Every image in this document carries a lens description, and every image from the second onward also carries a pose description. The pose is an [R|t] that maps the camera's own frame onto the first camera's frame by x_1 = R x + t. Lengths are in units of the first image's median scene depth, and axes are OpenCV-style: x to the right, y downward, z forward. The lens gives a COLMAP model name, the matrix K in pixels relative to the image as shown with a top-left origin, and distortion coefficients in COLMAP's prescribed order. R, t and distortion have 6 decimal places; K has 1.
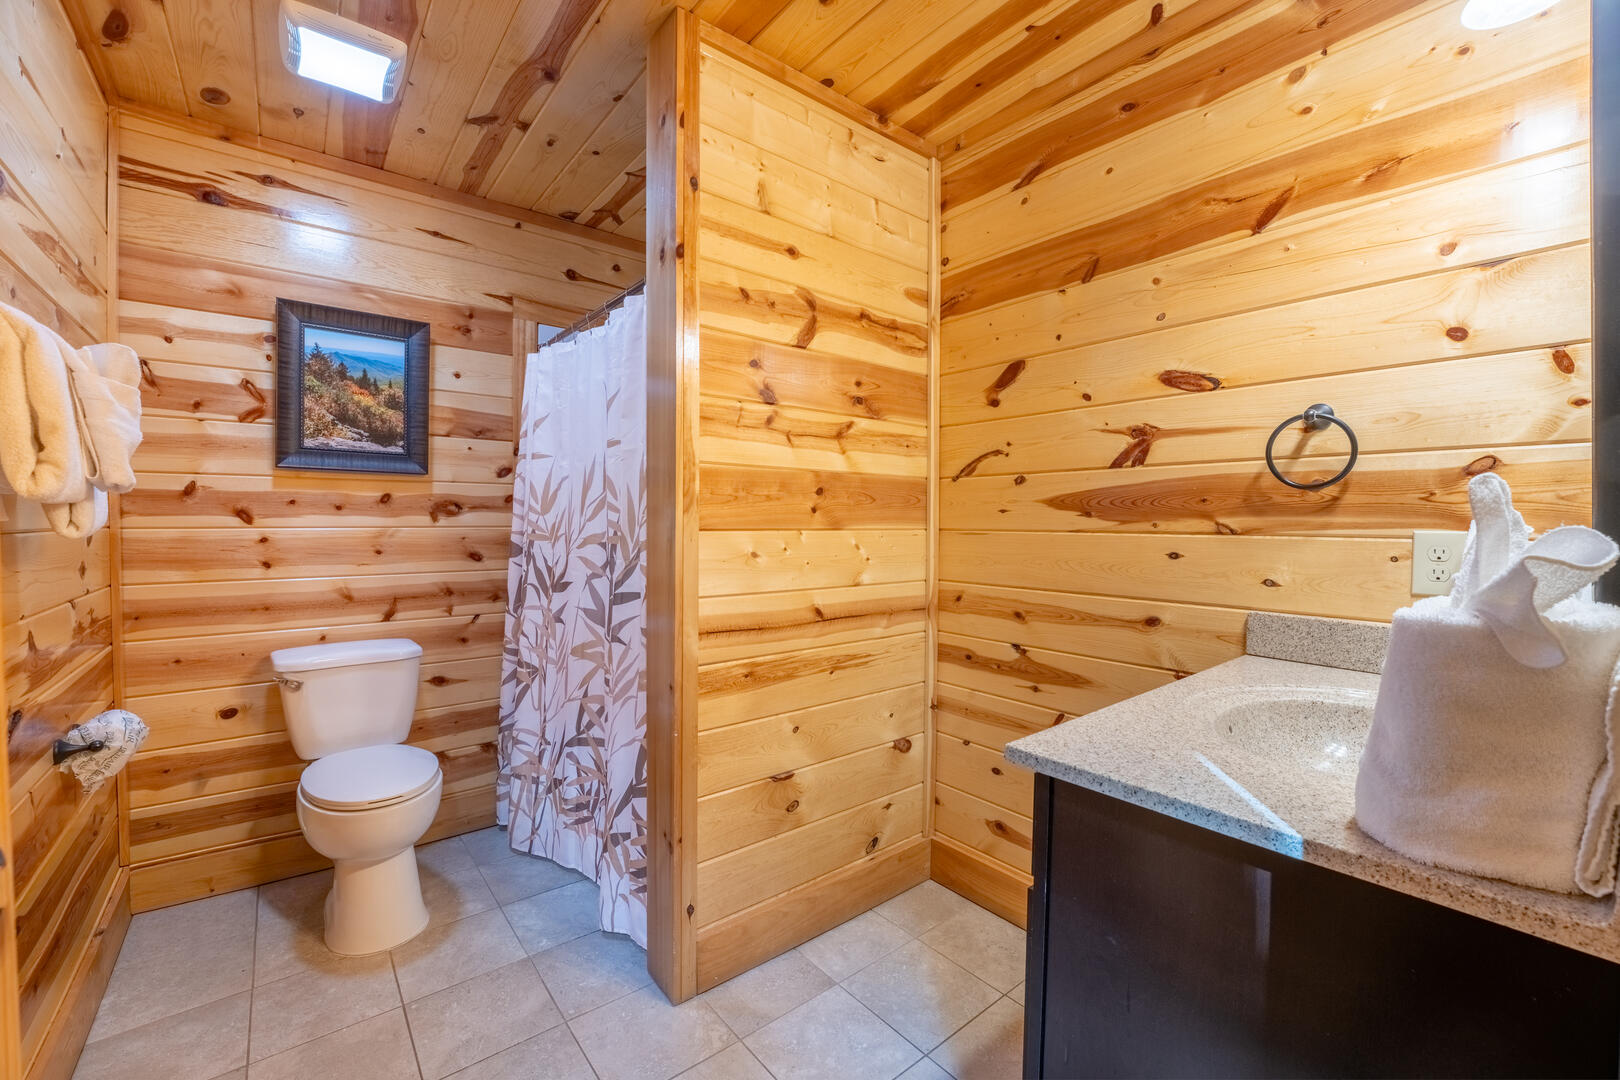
lens RADIAL K [[656.3, 0, 811.7], [0, 656.3, 537.7], [0, 0, 1]] dist [-0.023731, 0.002725]
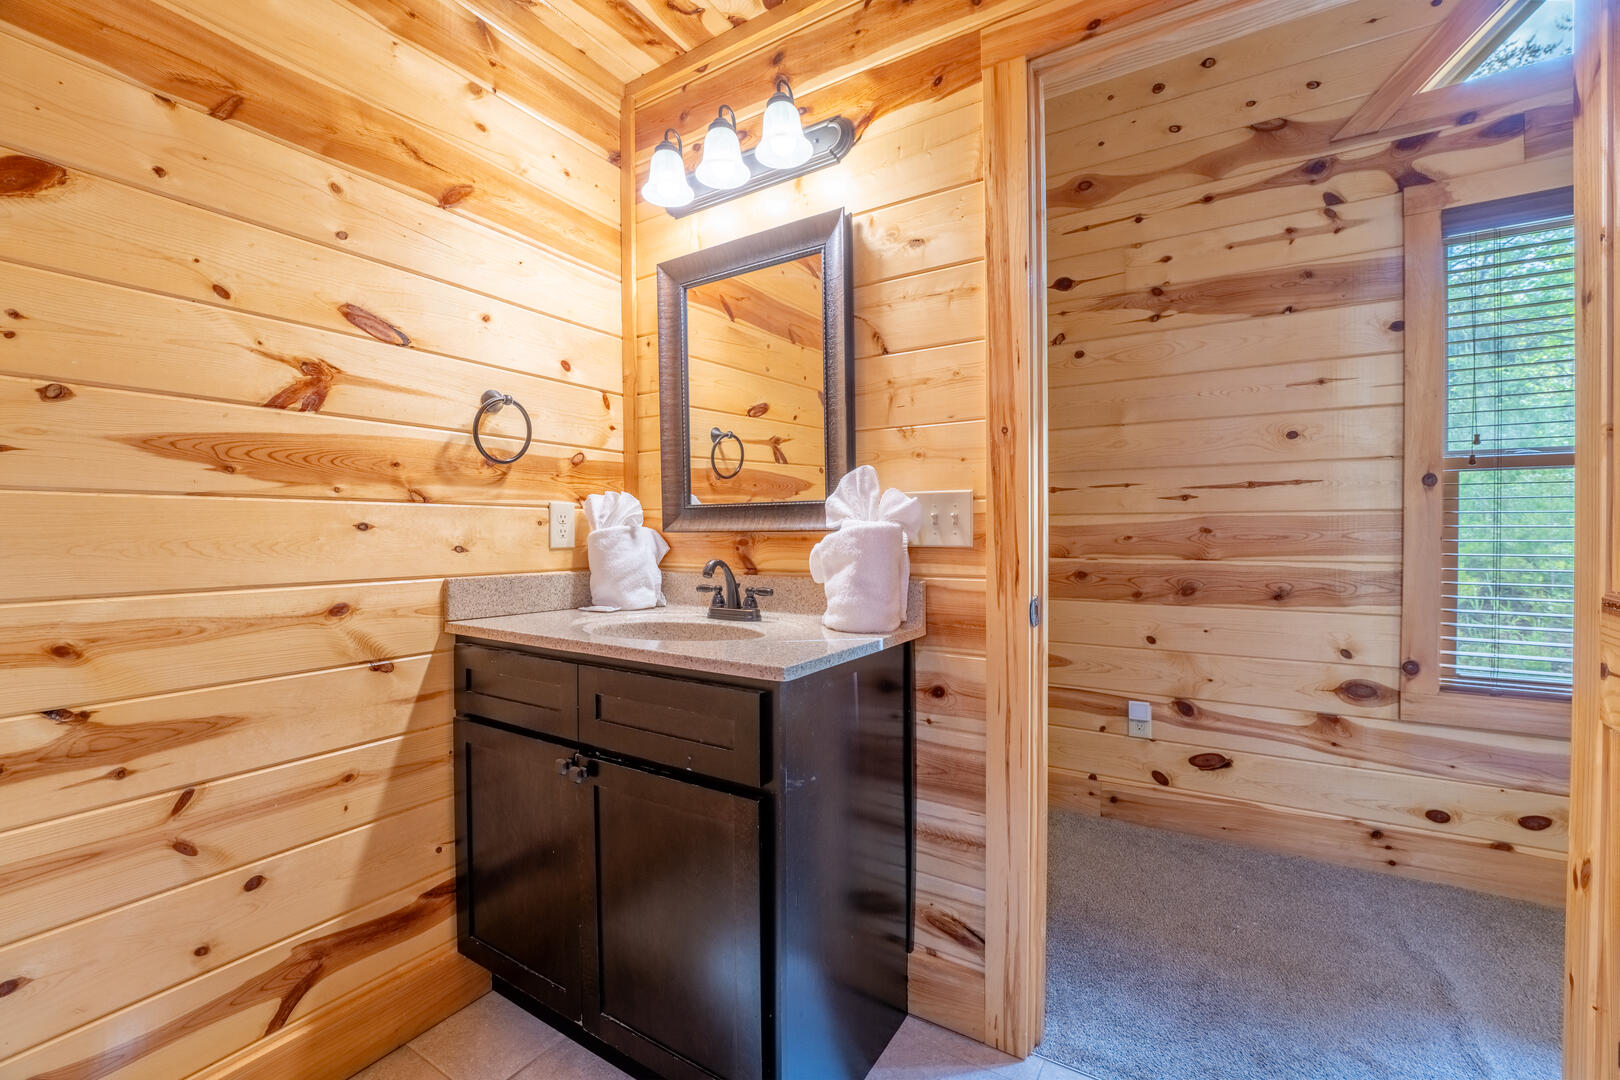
lens RADIAL K [[656.3, 0, 813.6], [0, 656.3, 533.1], [0, 0, 1]] dist [-0.023731, 0.002725]
pose [[-0.316873, -0.006593, 0.948445, -0.408100], [0.025674, 0.999550, 0.015525, 0.036176], [-0.948120, 0.029270, -0.316561, 0.678682]]
